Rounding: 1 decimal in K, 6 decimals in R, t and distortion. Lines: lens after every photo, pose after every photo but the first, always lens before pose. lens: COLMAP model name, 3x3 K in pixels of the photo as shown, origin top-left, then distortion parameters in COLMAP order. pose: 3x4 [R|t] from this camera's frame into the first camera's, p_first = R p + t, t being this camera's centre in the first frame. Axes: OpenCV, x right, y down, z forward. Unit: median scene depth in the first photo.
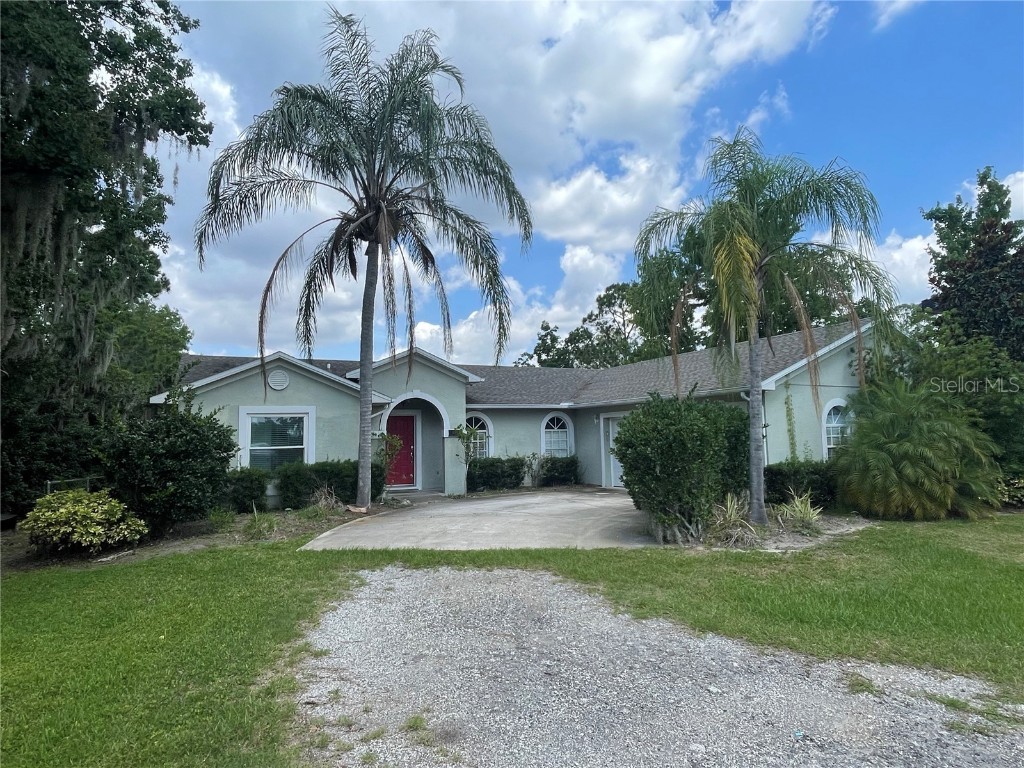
lens RADIAL K [[603.1, 0, 508.2], [0, 603.1, 386.0], [0, 0, 1]] dist [0.002833, -0.000150]
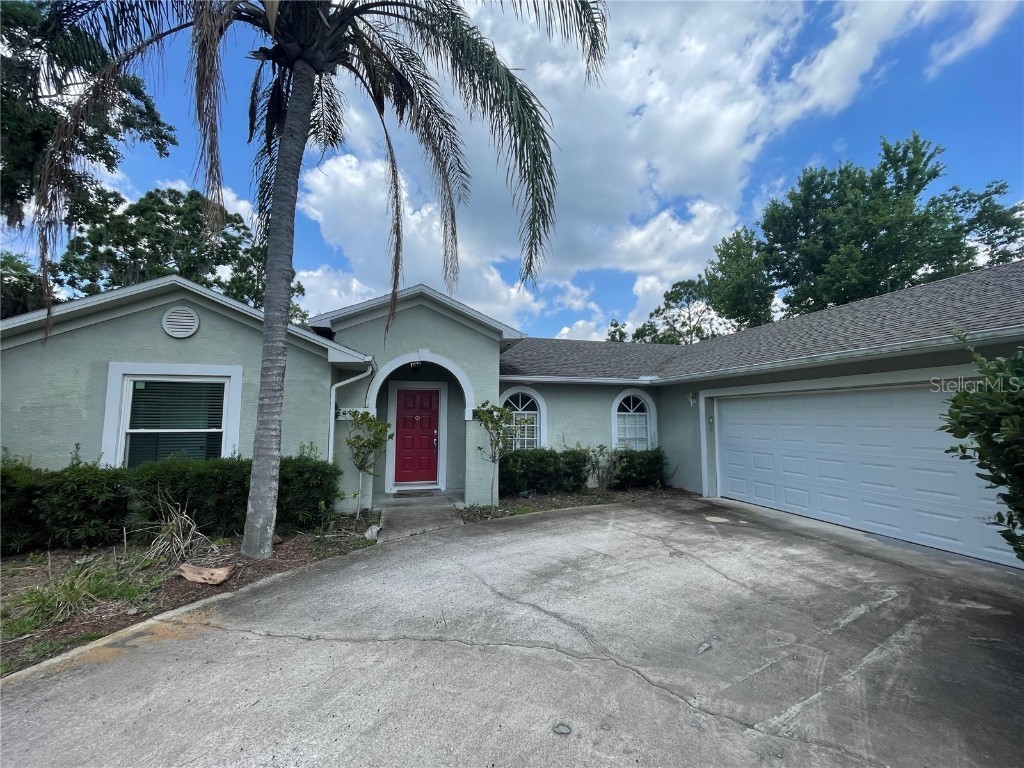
lens RADIAL K [[414.5, 0, 513.6], [0, 414.5, 386.1], [0, 0, 1]] dist [-0.003200, 0.002222]
pose [[0.985020, 0.009810, -0.172159, 0.023715], [-0.008483, 0.999928, 0.008441, 0.038638], [0.172229, -0.006854, 0.985033, 0.501278]]
